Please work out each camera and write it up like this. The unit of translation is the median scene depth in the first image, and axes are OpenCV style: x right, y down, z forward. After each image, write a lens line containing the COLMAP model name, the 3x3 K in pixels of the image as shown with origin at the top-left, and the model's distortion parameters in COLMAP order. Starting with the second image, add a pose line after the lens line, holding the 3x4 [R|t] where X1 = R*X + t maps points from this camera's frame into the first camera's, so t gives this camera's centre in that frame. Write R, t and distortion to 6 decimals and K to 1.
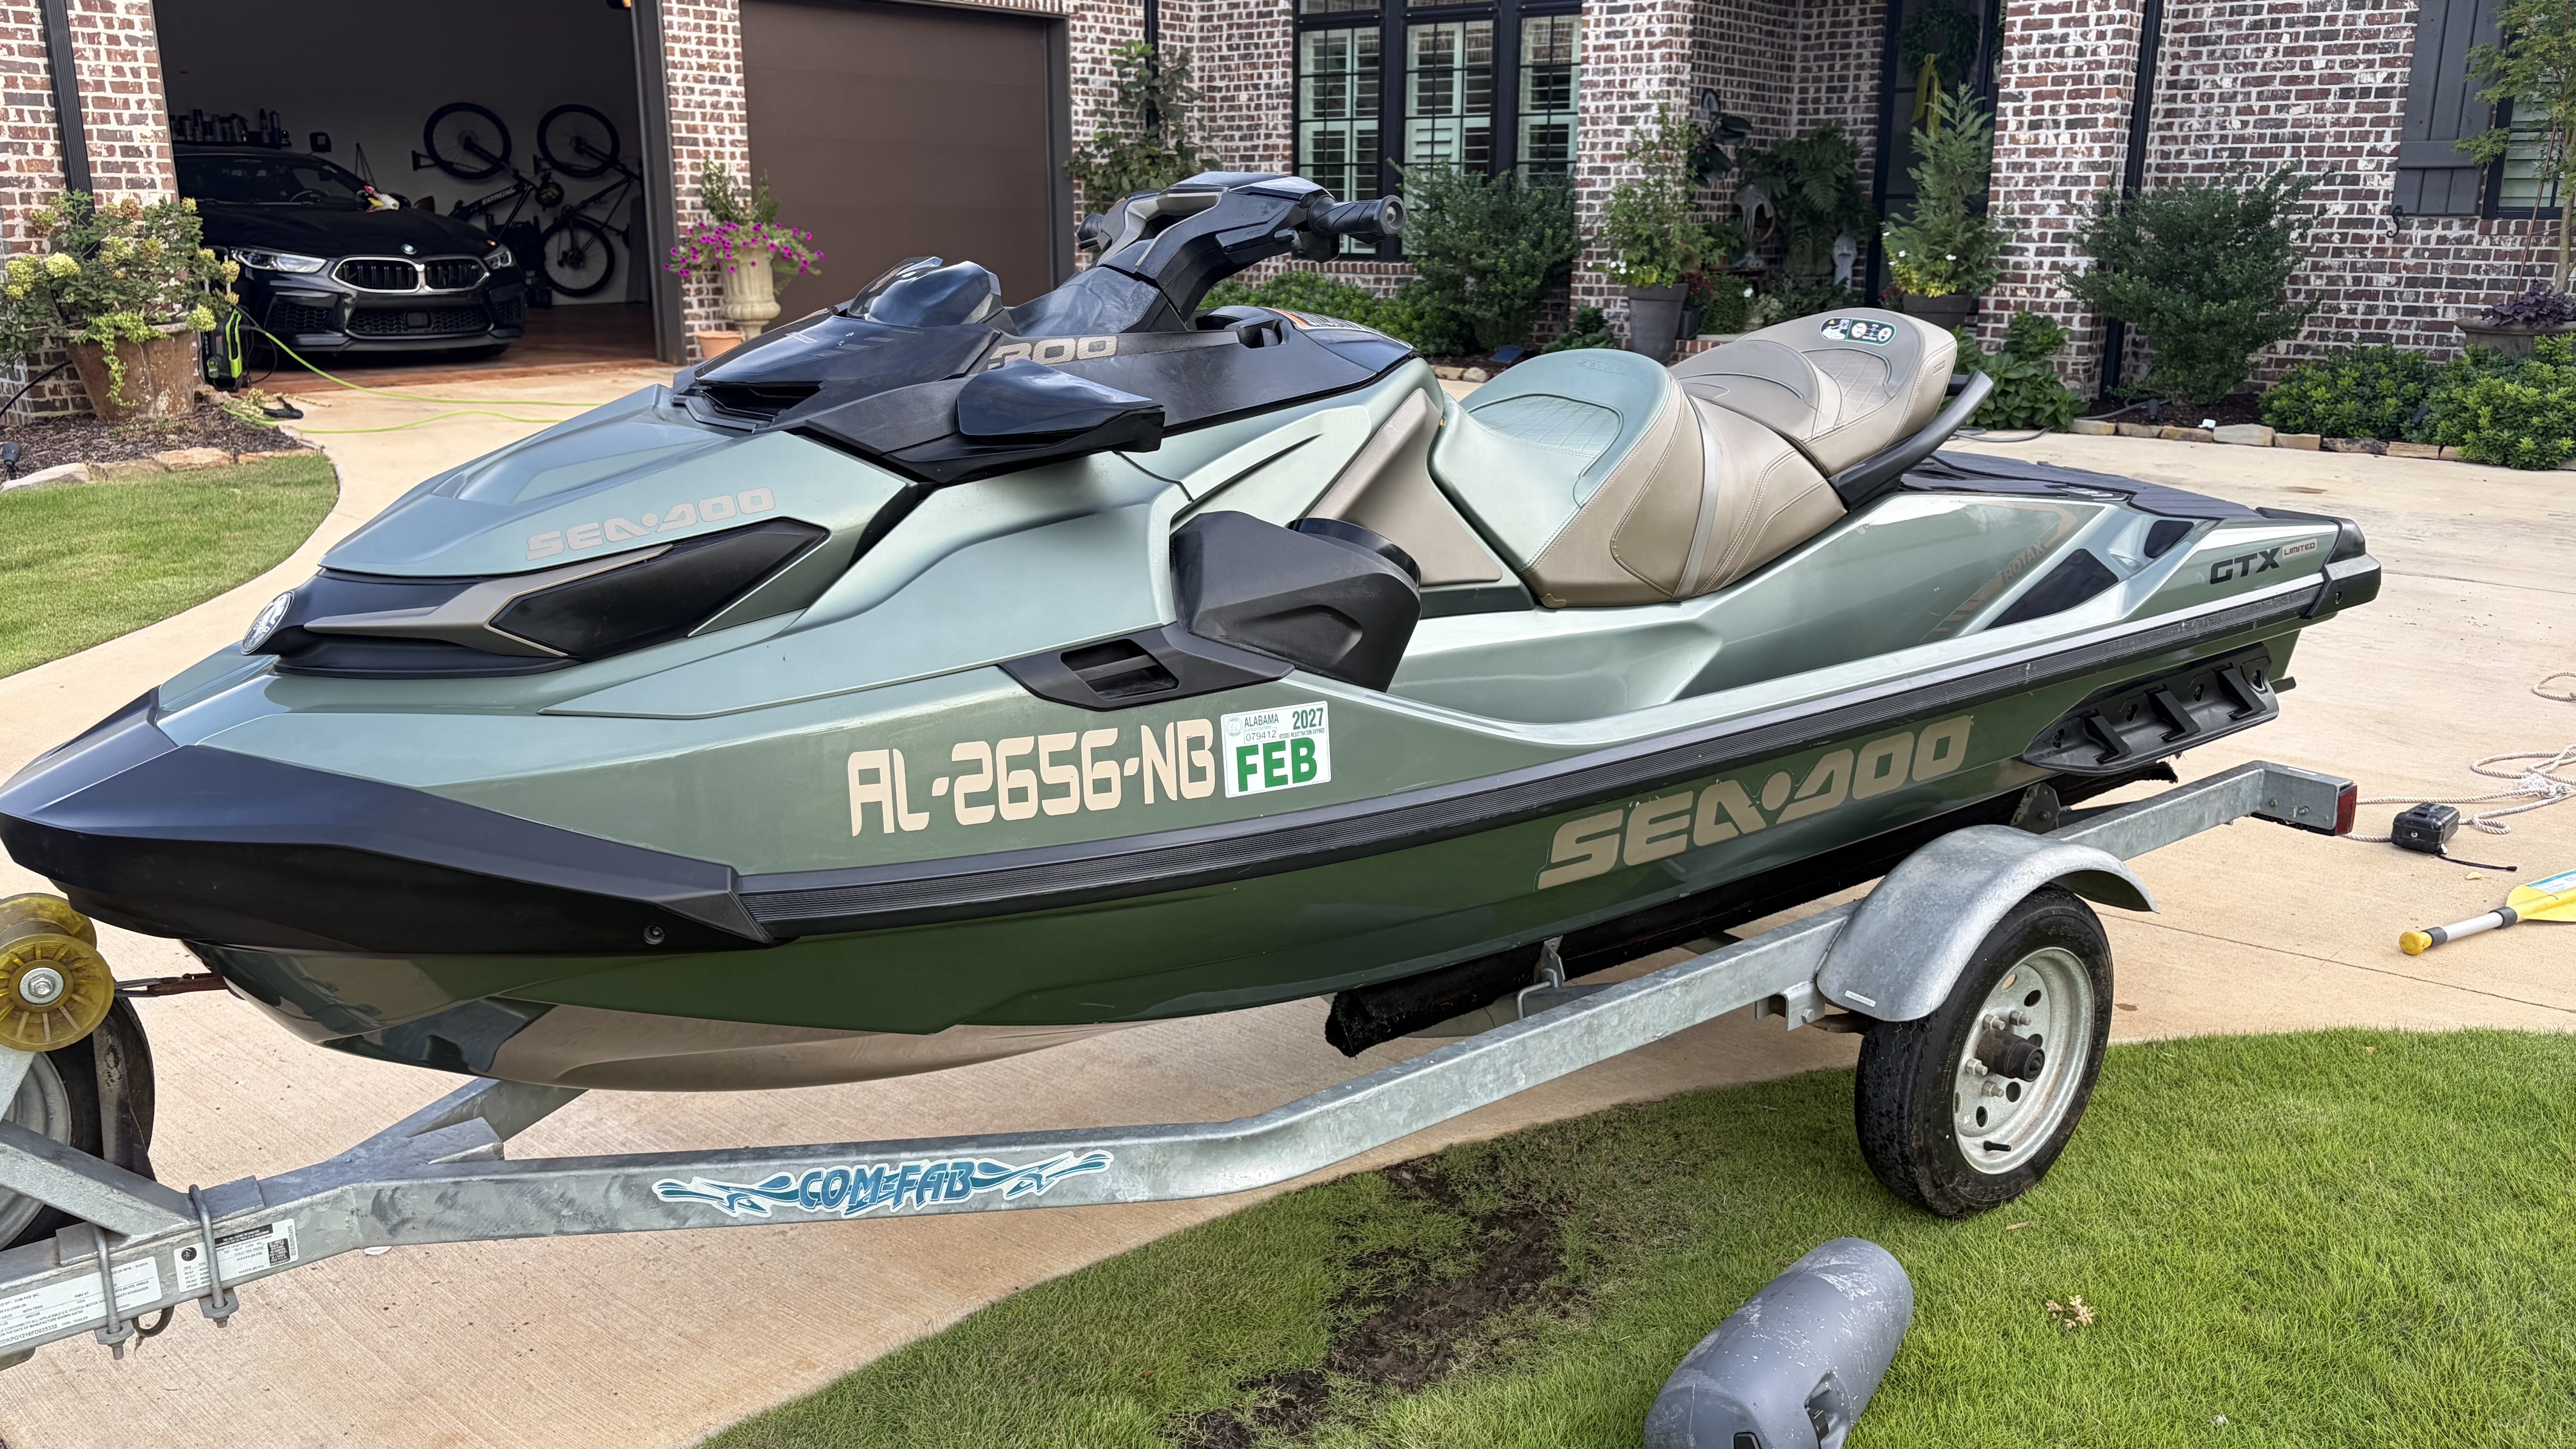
lens RADIAL K [[1878.7, 0, 1288.0], [0, 1878.7, 724.5], [0, 0, 1]] dist [0.000531, -0.002563]
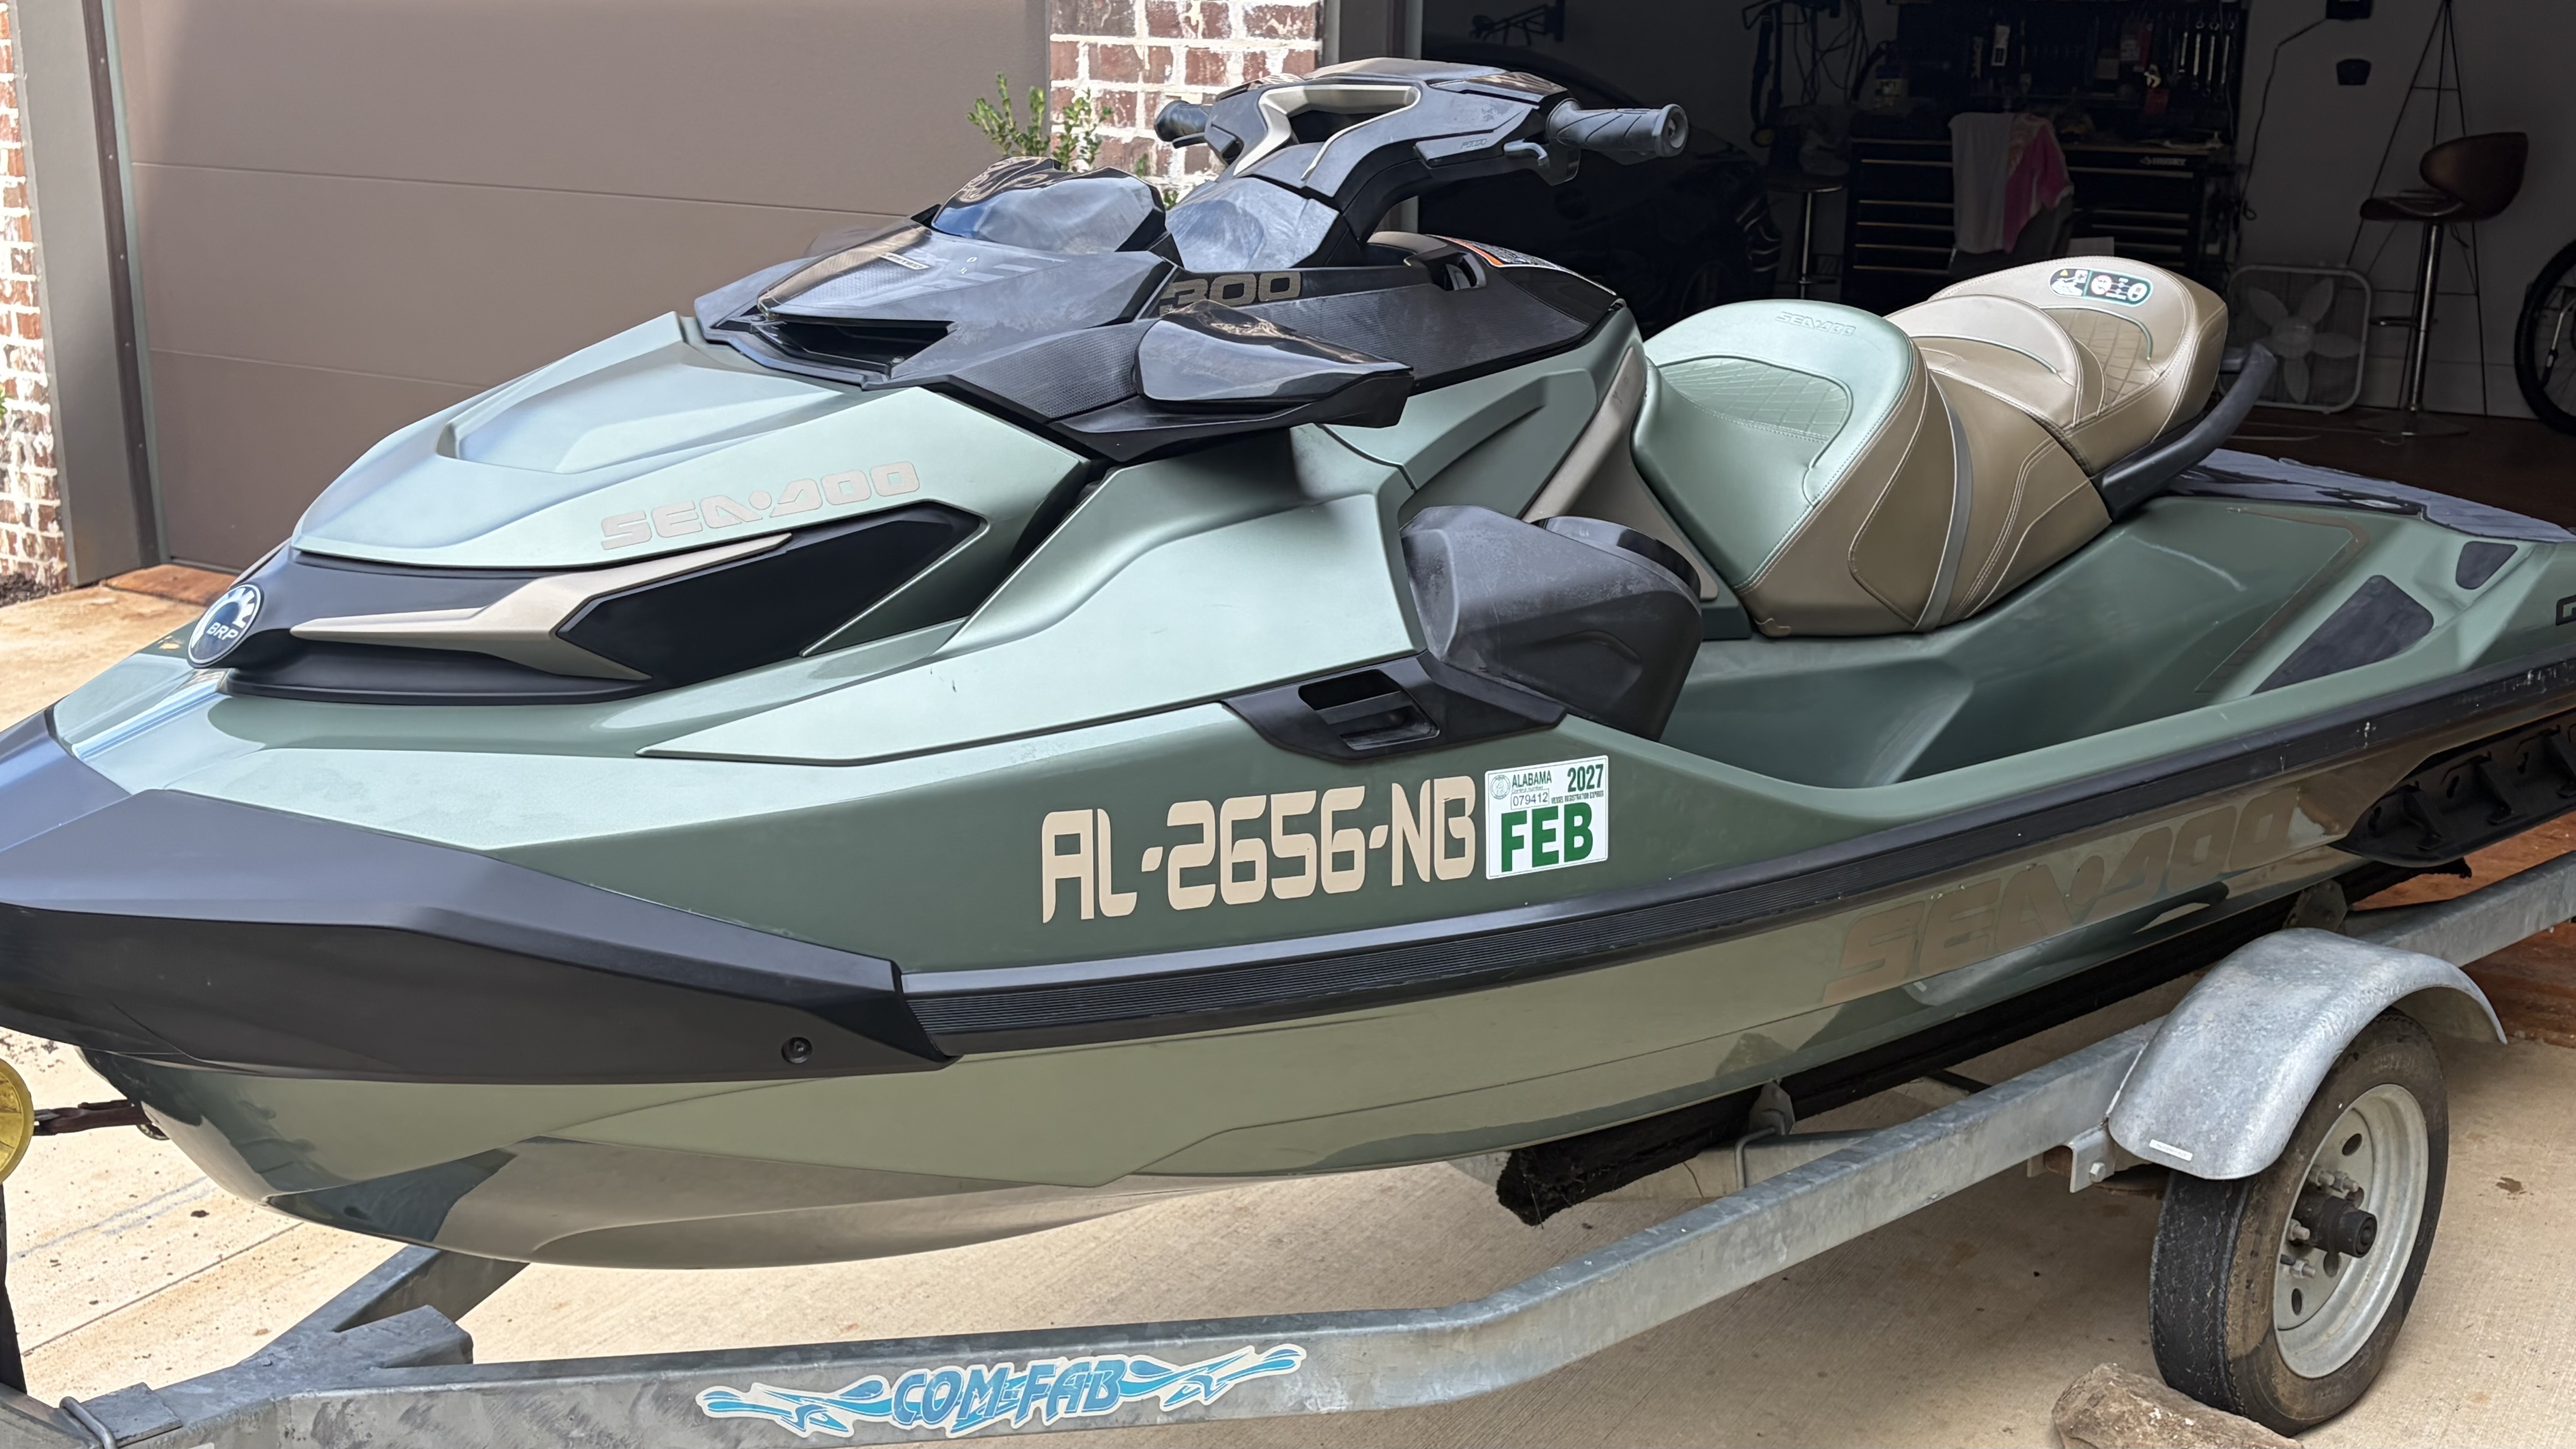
lens RADIAL K [[2694.2, 0, 1288.0], [0, 2694.2, 724.5], [0, 0, 1]] dist [0.003244, -0.007337]
pose [[0.993397, 0.018937, 0.113154, -0.237979], [-0.016247, 0.999564, -0.024653, 0.004143], [-0.113571, 0.022651, 0.993272, -0.087396]]
